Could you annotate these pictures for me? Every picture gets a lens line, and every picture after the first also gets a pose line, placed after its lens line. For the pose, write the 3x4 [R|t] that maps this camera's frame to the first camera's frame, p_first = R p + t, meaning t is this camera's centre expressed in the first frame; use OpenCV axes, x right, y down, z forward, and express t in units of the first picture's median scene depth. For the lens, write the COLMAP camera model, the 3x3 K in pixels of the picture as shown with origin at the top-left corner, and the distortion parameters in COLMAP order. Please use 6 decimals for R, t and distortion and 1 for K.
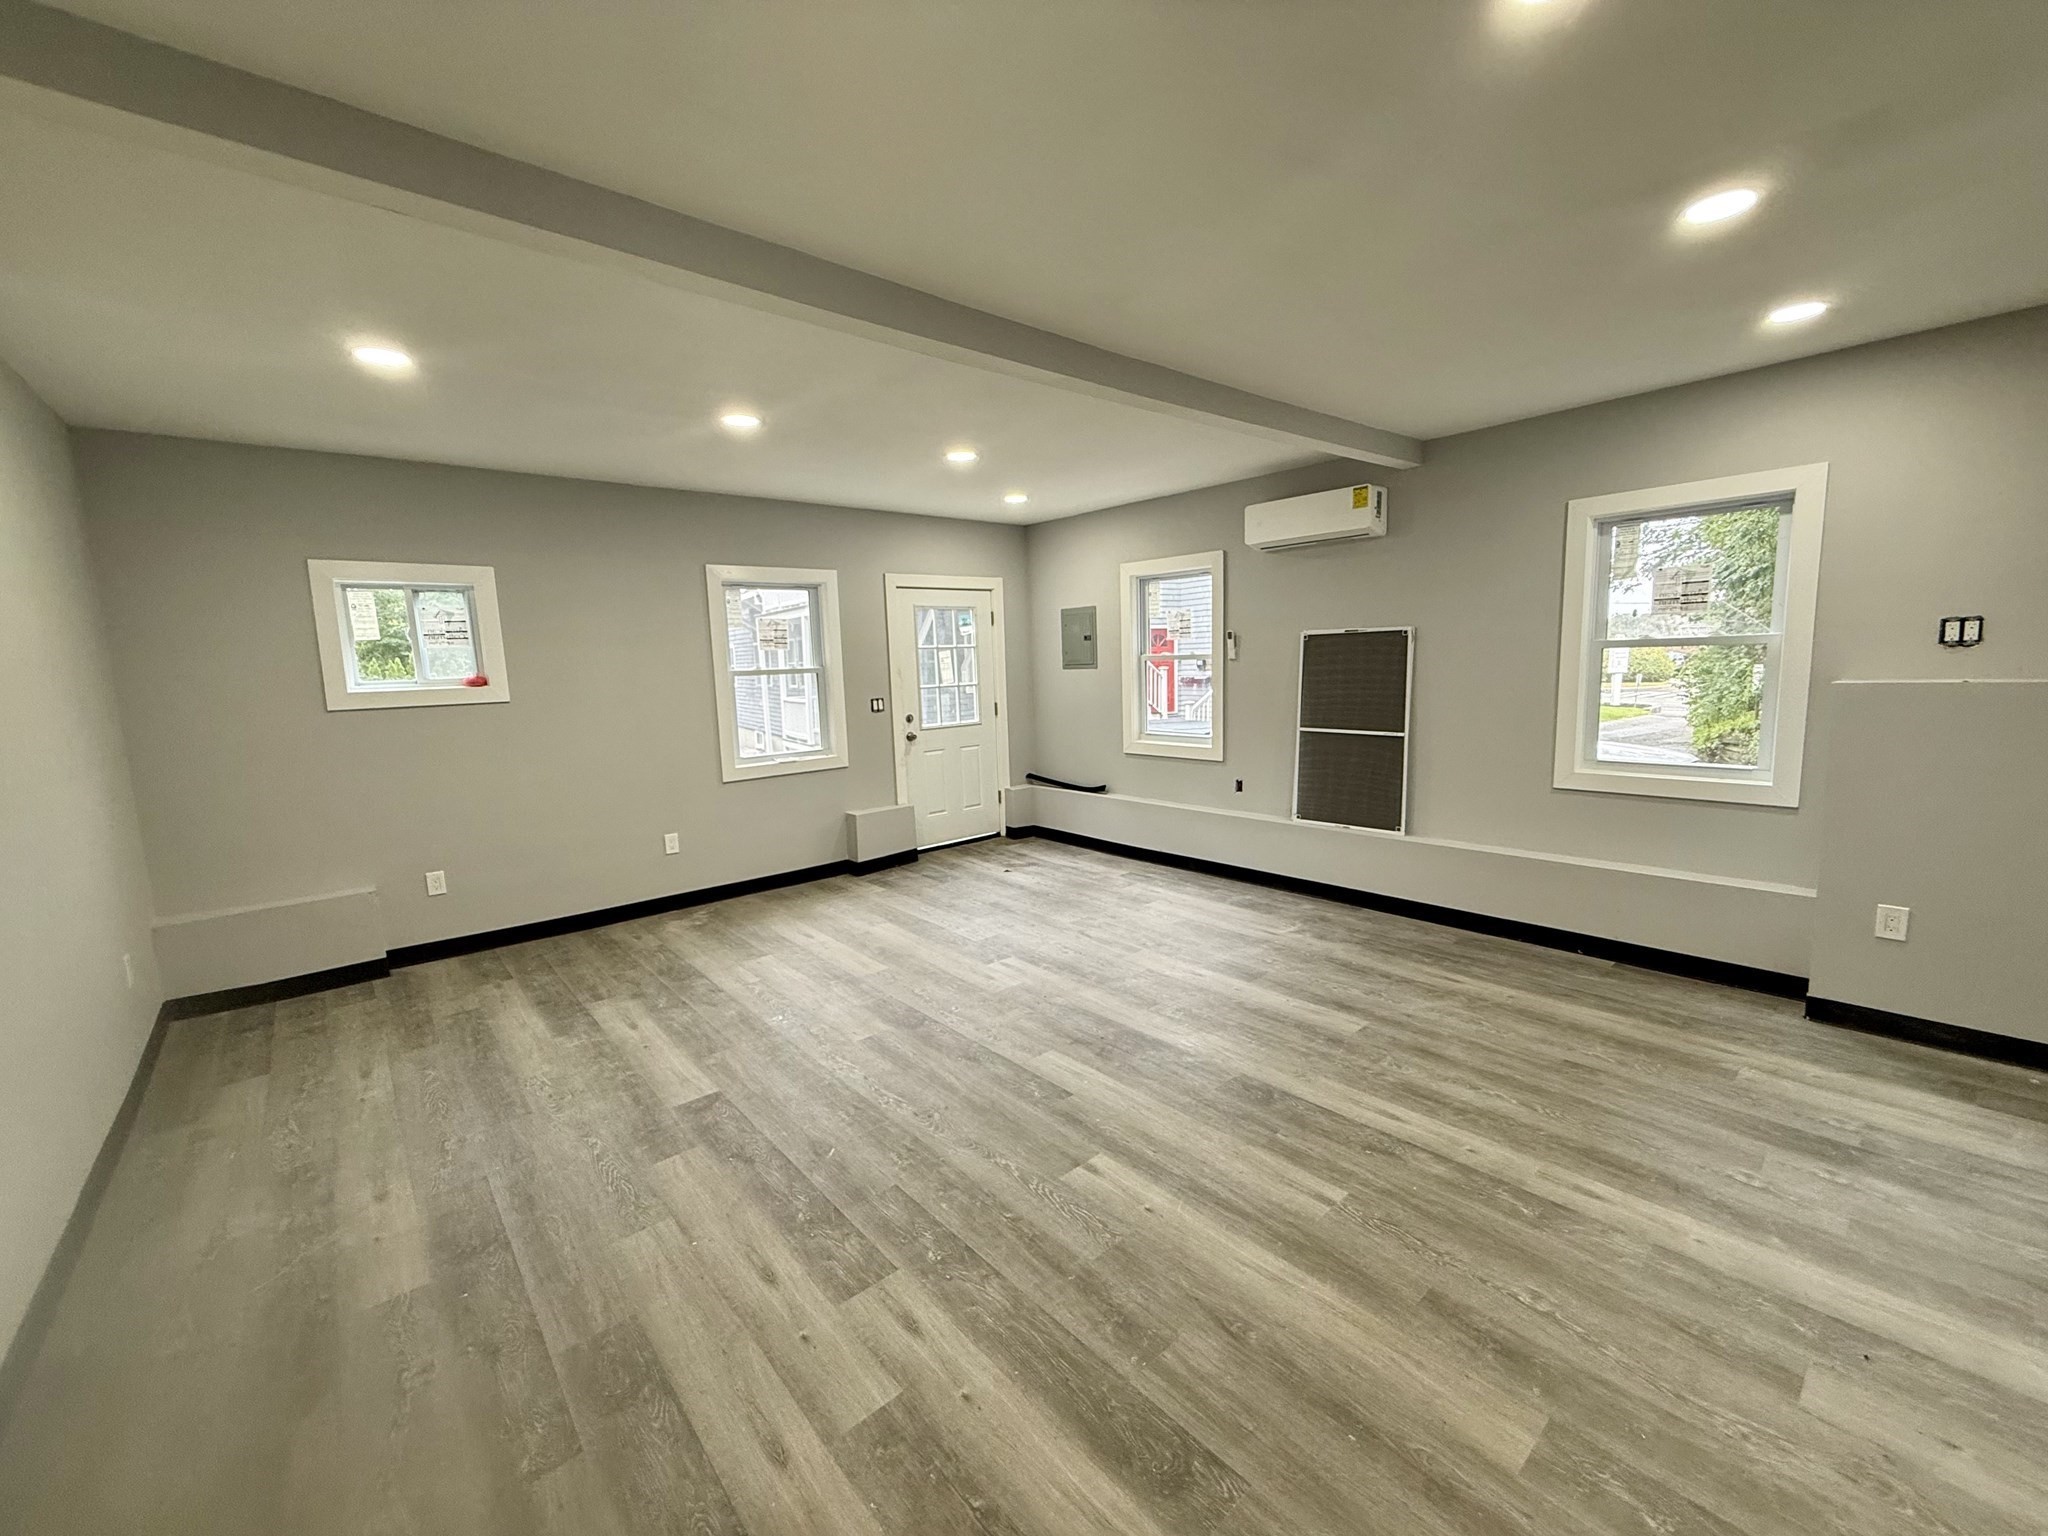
lens RADIAL K [[817.2, 0, 1028.0], [0, 817.2, 772.0], [0, 0, 1]] dist [-0.000601, 0.000375]
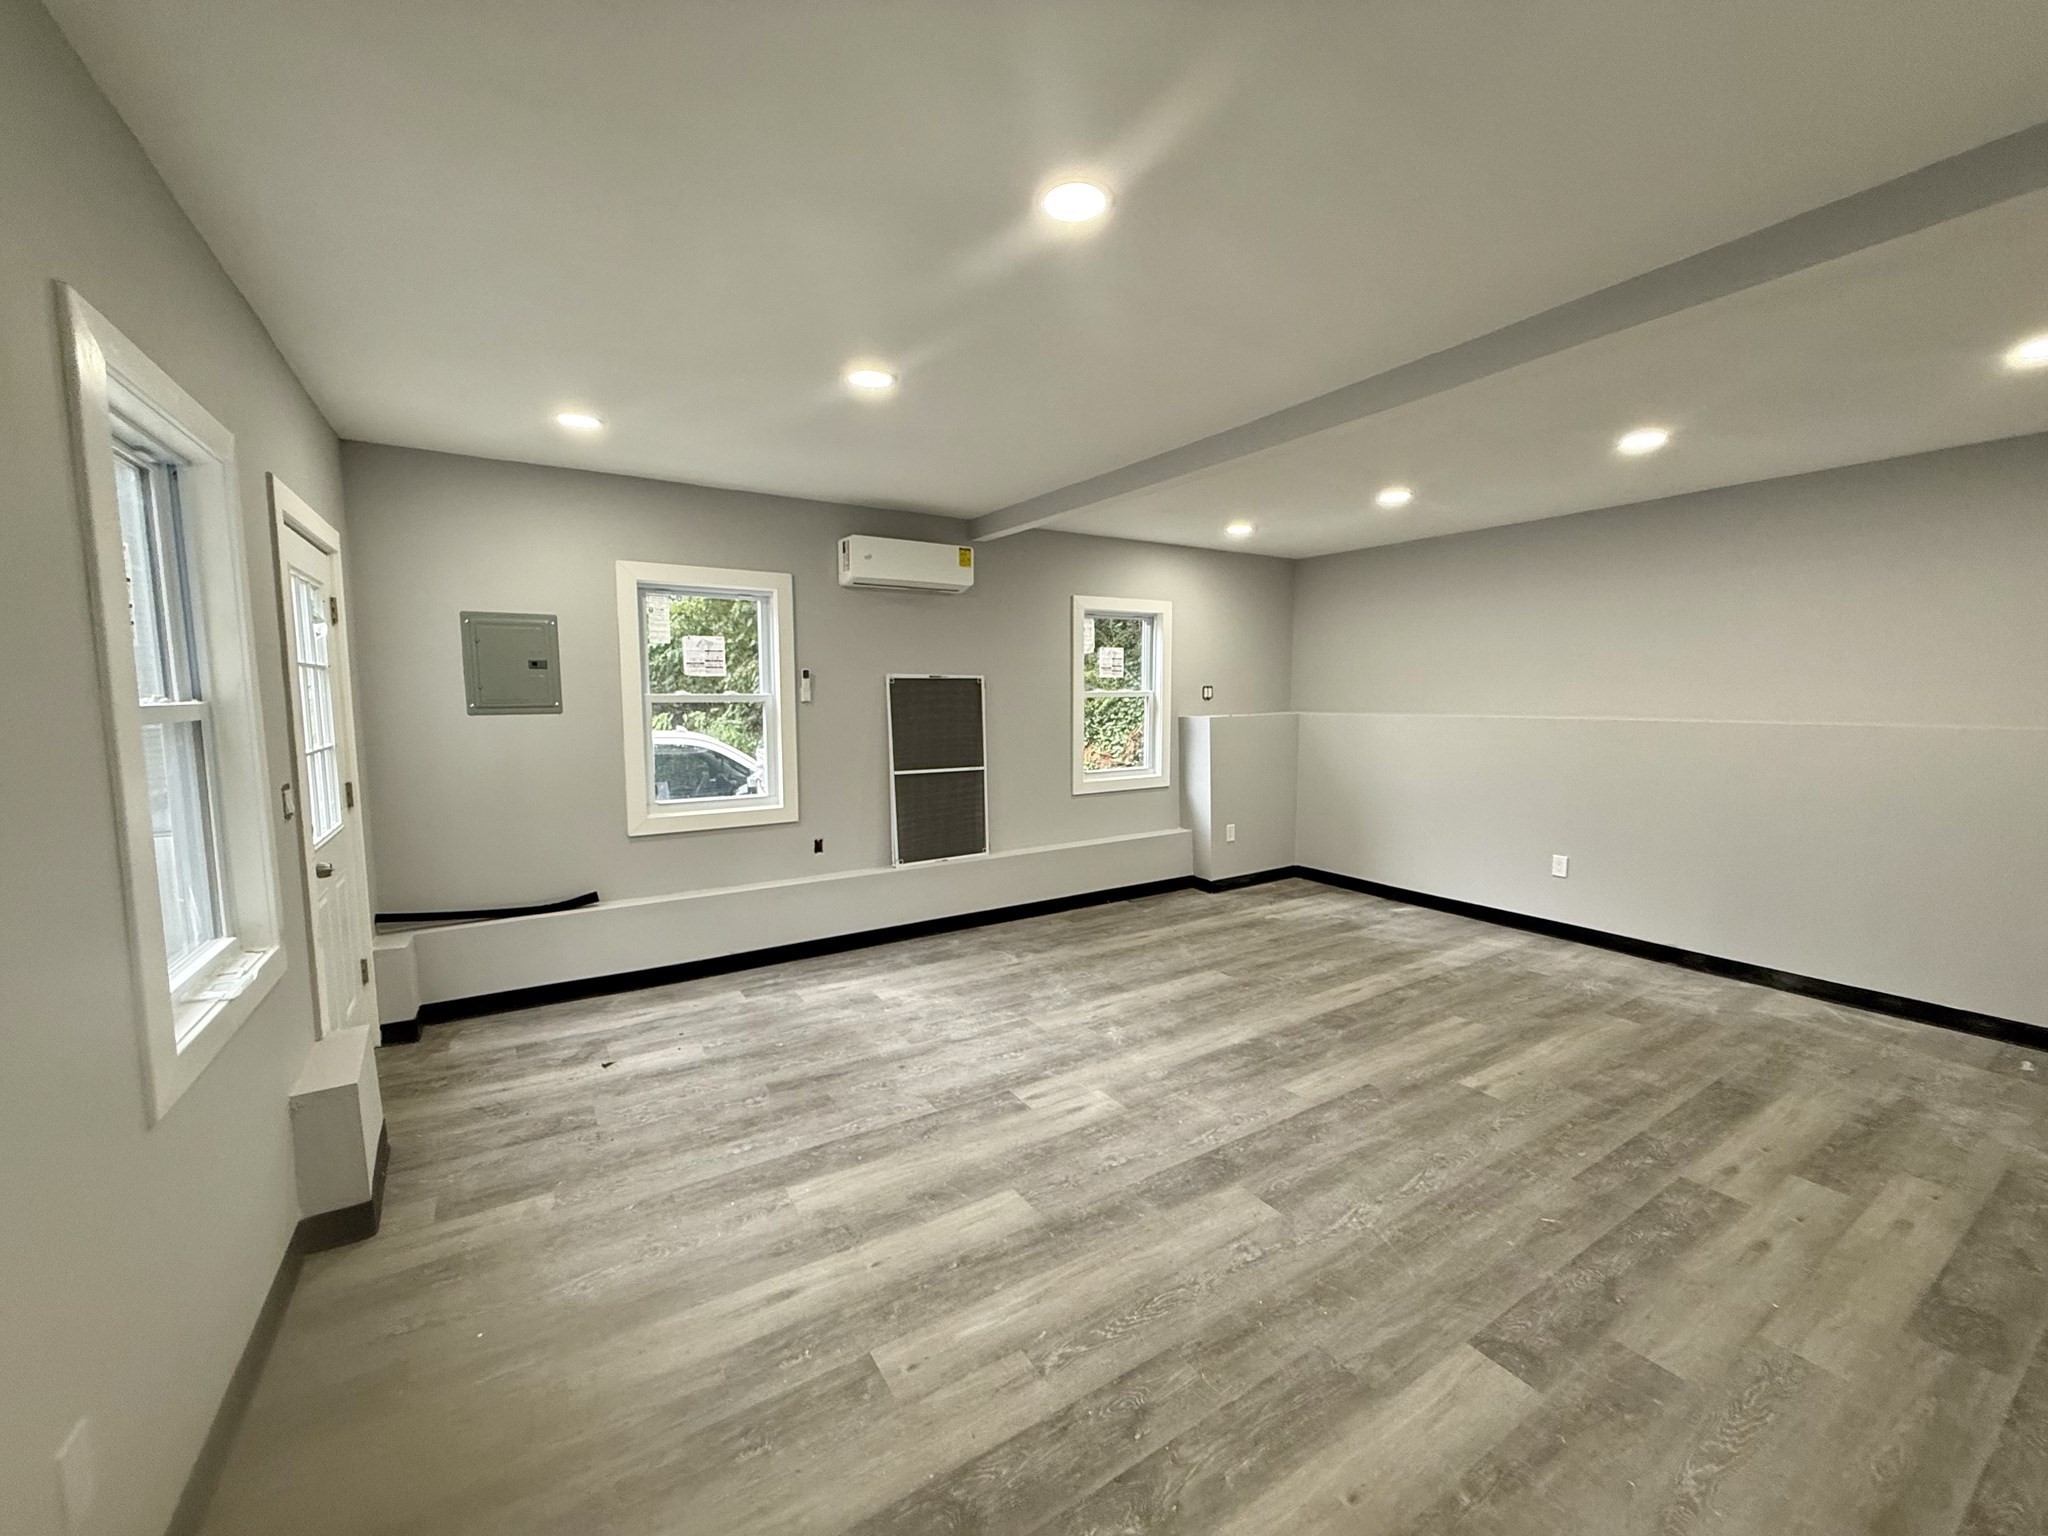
lens RADIAL K [[817.2, 0, 1016.5], [0, 817.2, 764.0], [0, 0, 1]] dist [-0.000601, 0.000375]
pose [[0.154240, -0.057272, 0.986372, -0.902545], [0.135312, 0.990137, 0.036332, -0.116176], [-0.978724, 0.127864, 0.160468, 1.026207]]
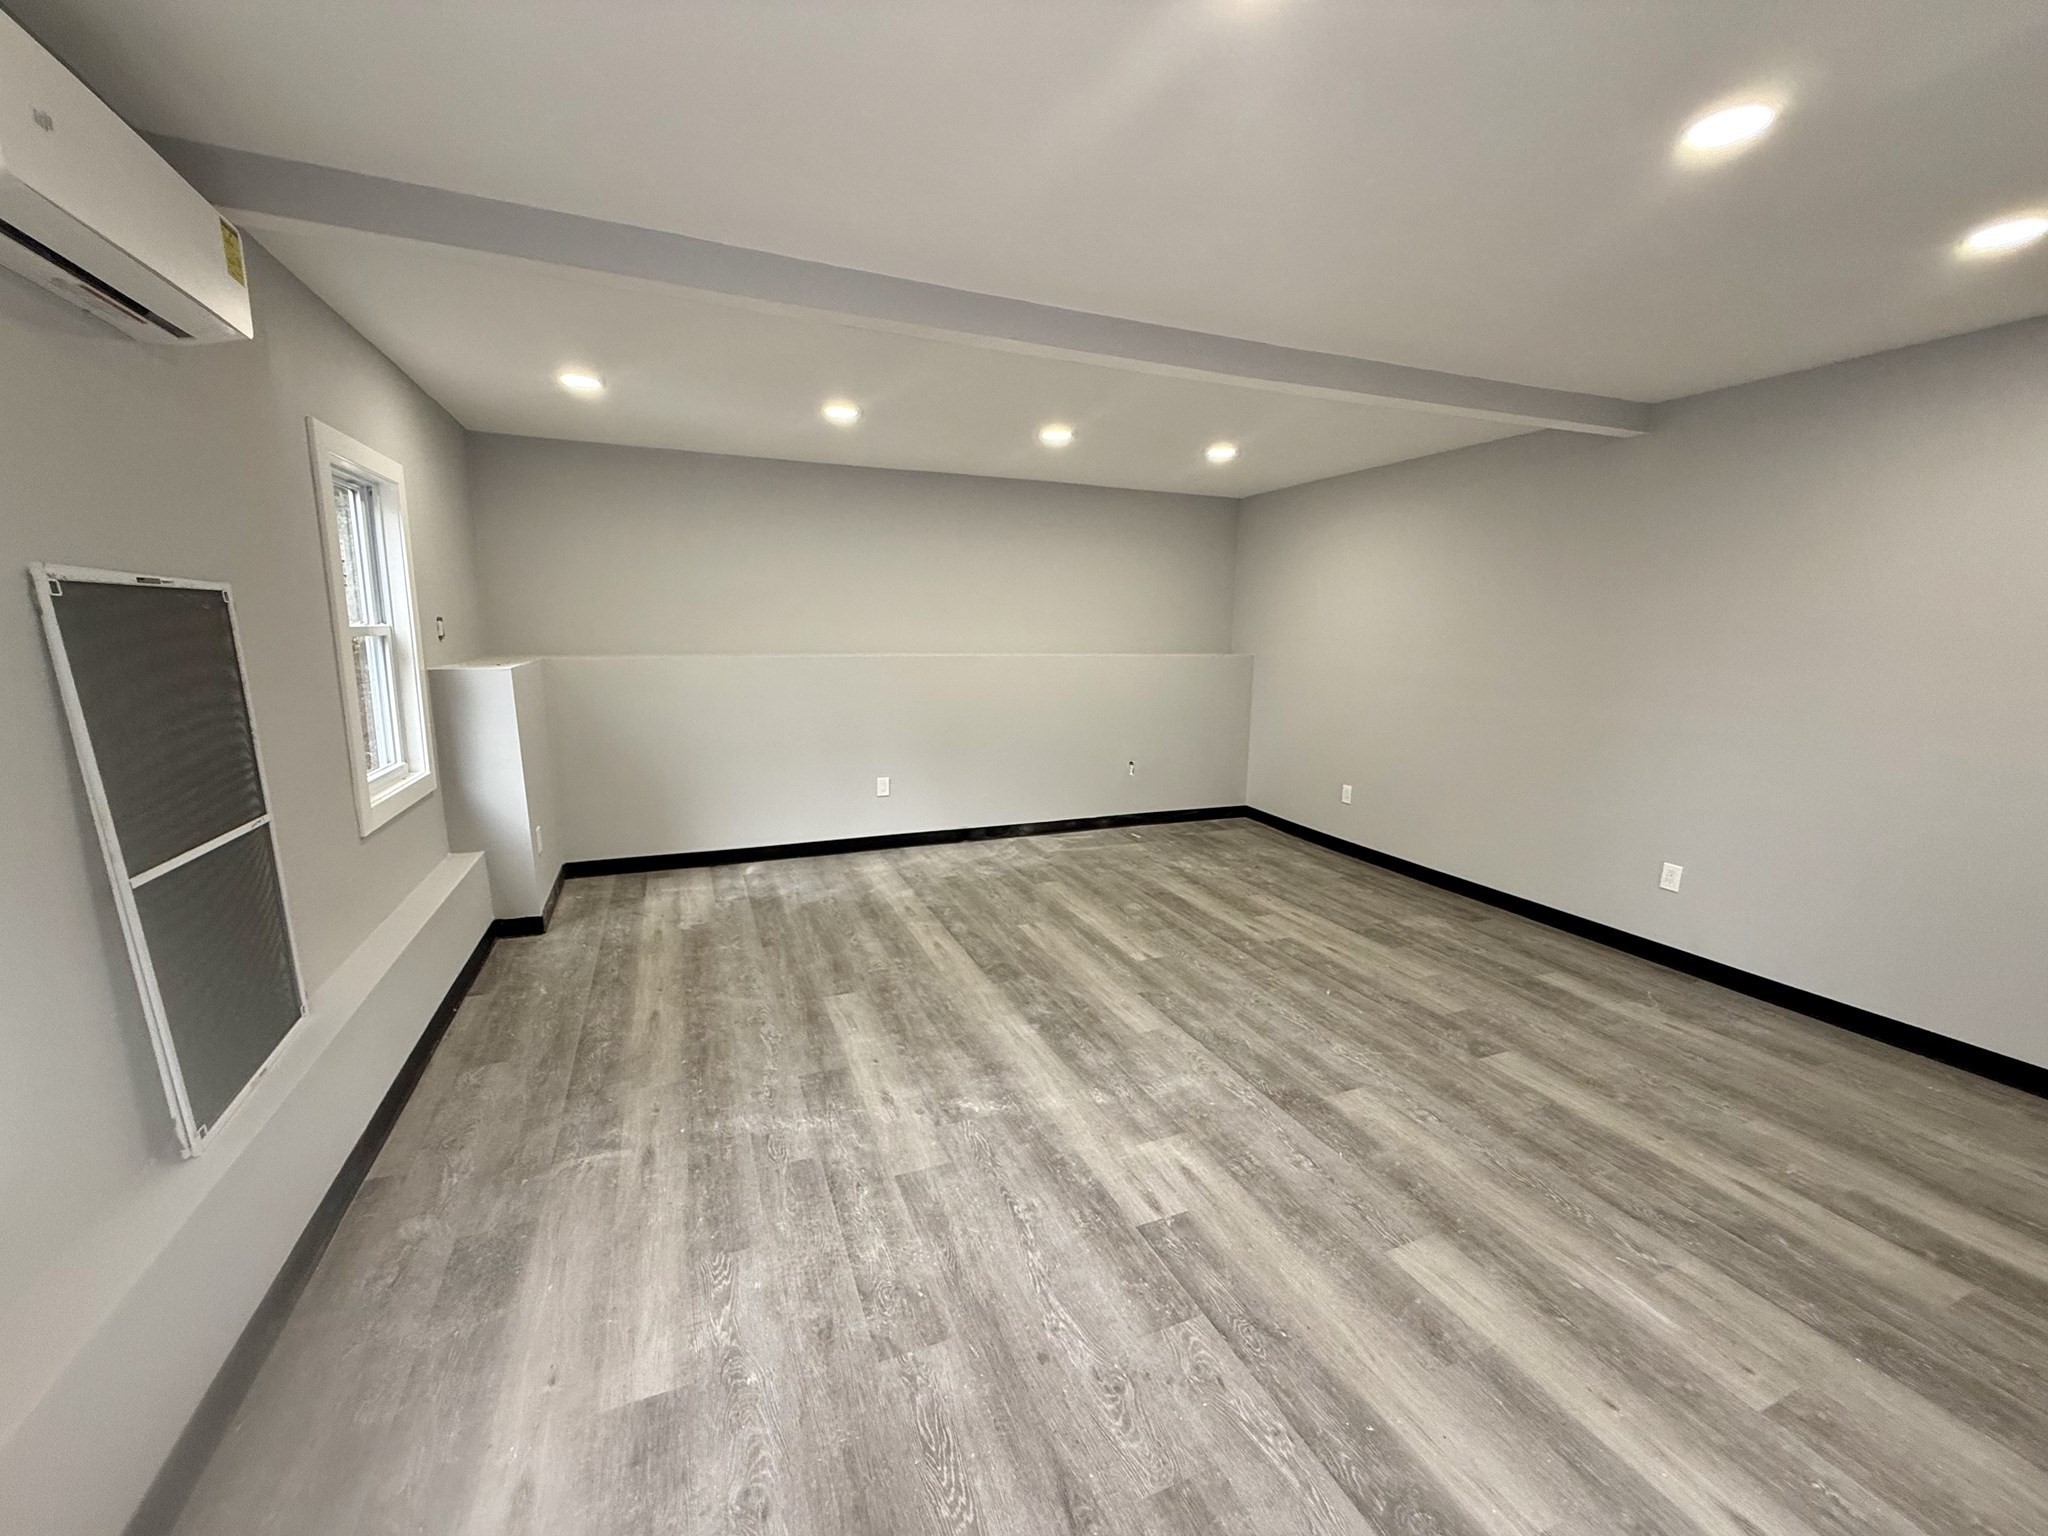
lens RADIAL K [[817.2, 0, 1025.8], [0, 817.2, 768.2], [0, 0, 1]] dist [-0.000601, 0.000375]
pose [[-0.950524, -0.032556, 0.308941, -0.126057], [0.060620, 0.955937, 0.287246, -0.241025], [-0.304679, 0.291762, -0.906667, 1.715391]]
